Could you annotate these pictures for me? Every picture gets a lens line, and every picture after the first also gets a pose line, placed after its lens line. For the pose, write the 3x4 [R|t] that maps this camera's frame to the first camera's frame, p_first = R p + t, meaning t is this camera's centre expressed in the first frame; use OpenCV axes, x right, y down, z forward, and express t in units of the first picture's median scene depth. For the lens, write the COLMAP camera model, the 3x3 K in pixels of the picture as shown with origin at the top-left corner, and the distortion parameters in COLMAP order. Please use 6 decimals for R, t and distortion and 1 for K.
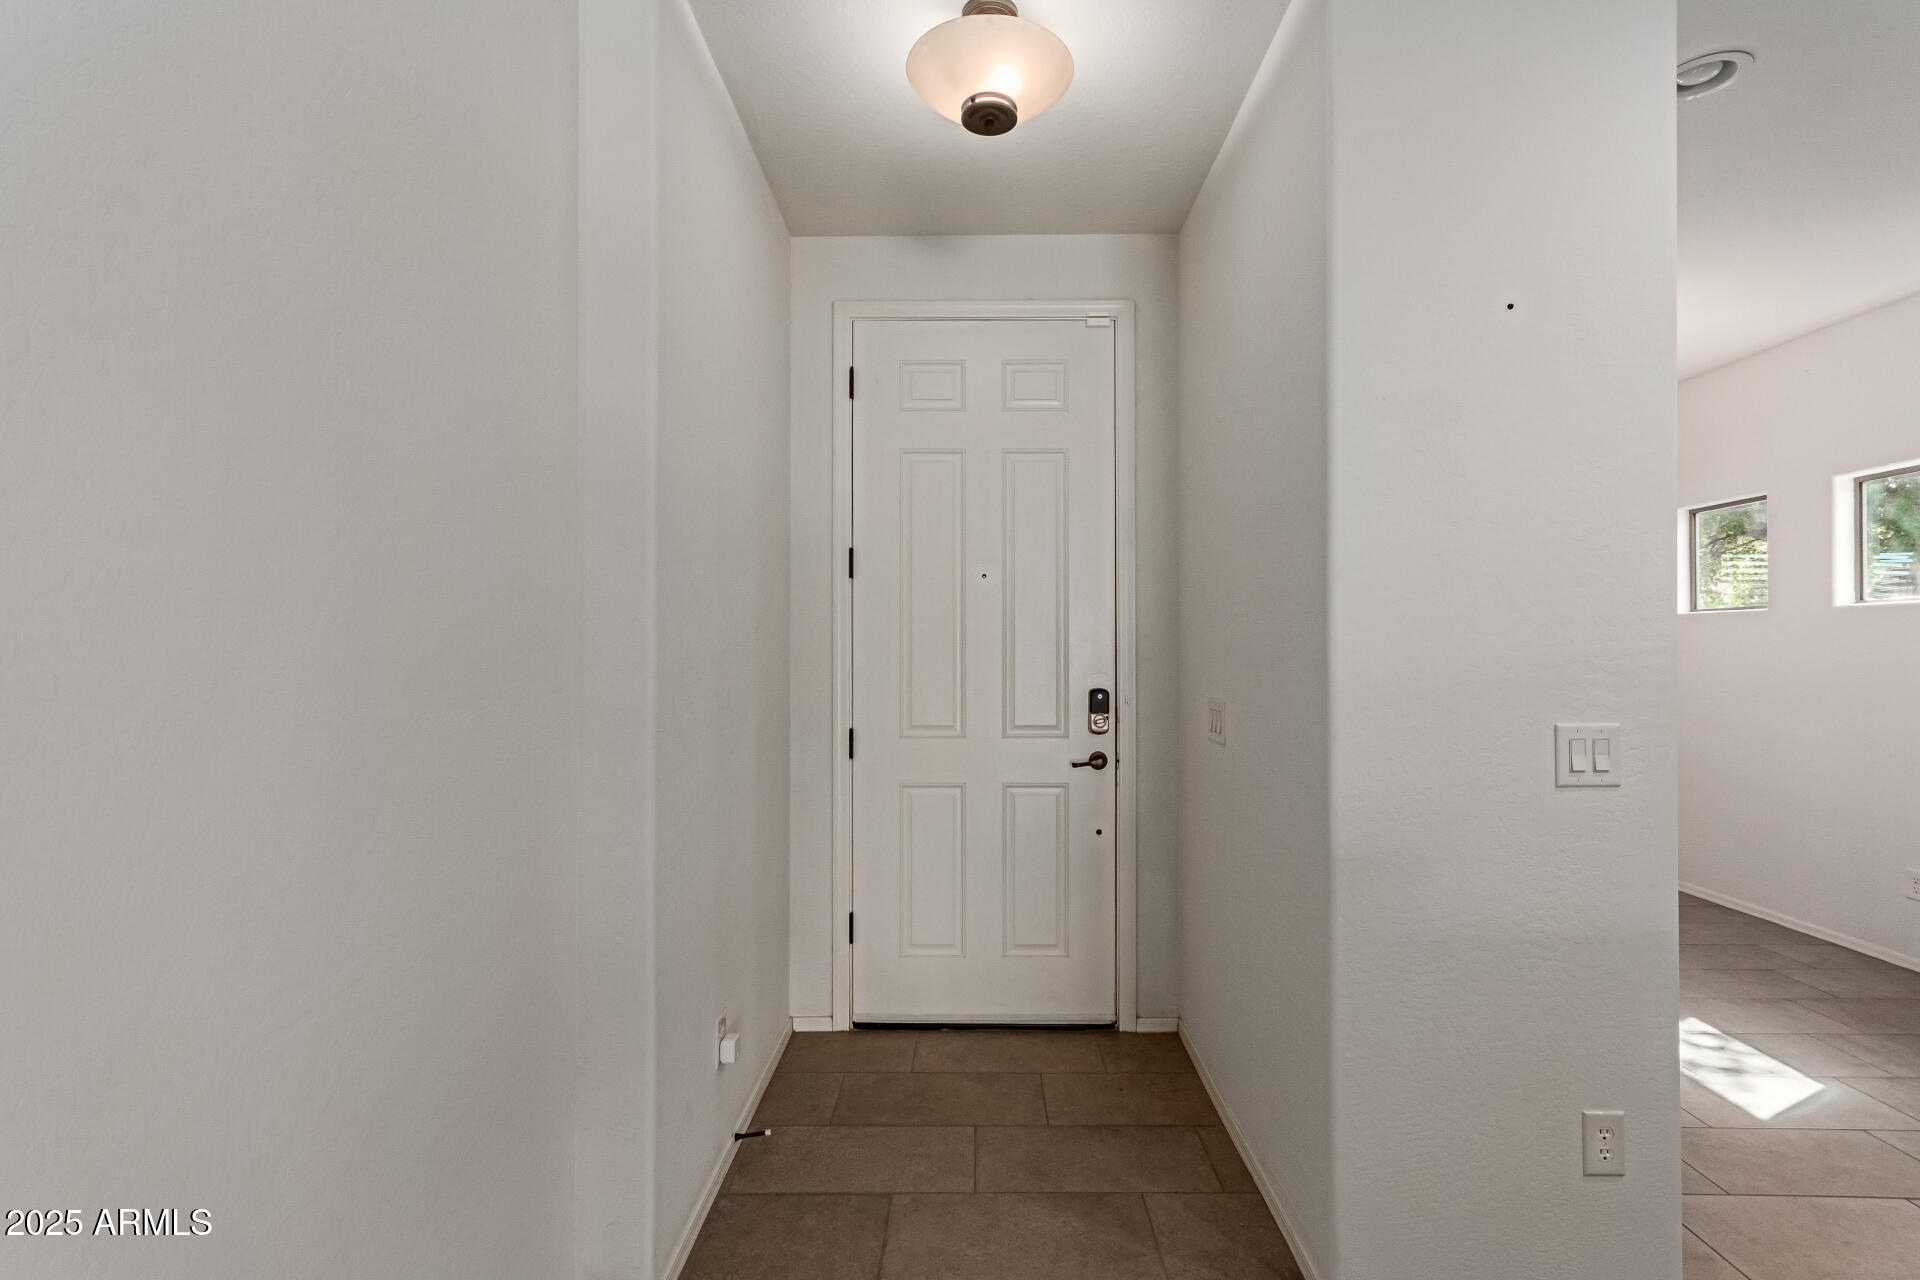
lens RADIAL K [[904.1, 0, 961.3], [0, 904.1, 642.7], [0, 0, 1]] dist [0.010386, -0.002472]
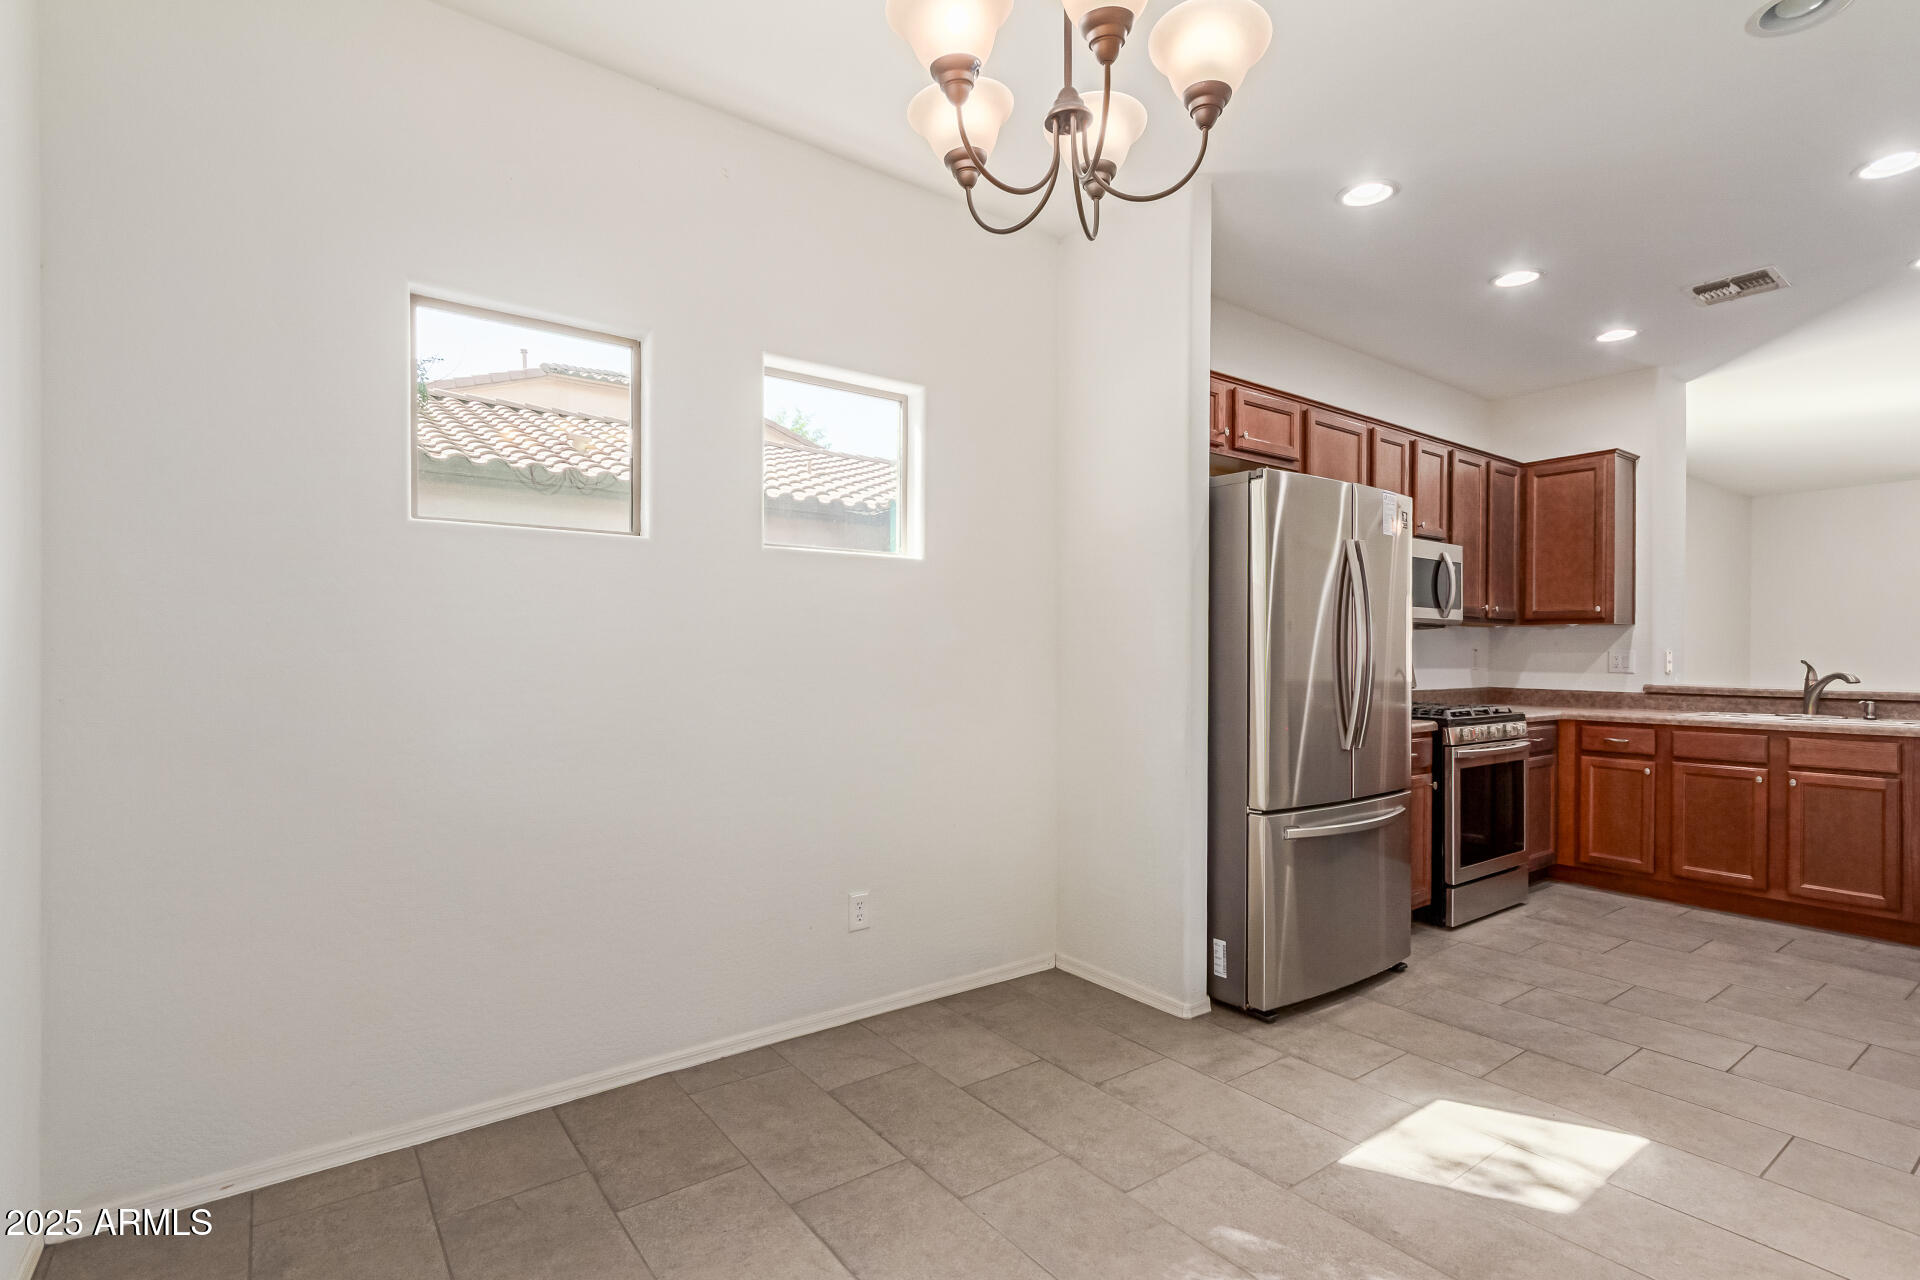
lens RADIAL K [[904.1, 0, 992.9], [0, 904.1, 661.3], [0, 0, 1]] dist [0.010386, -0.002472]
pose [[-0.615444, -0.005153, 0.788164, 0.793523], [-0.007736, 0.999970, 0.000497, 0.103115], [-0.788143, -0.005791, -0.615465, 3.141707]]
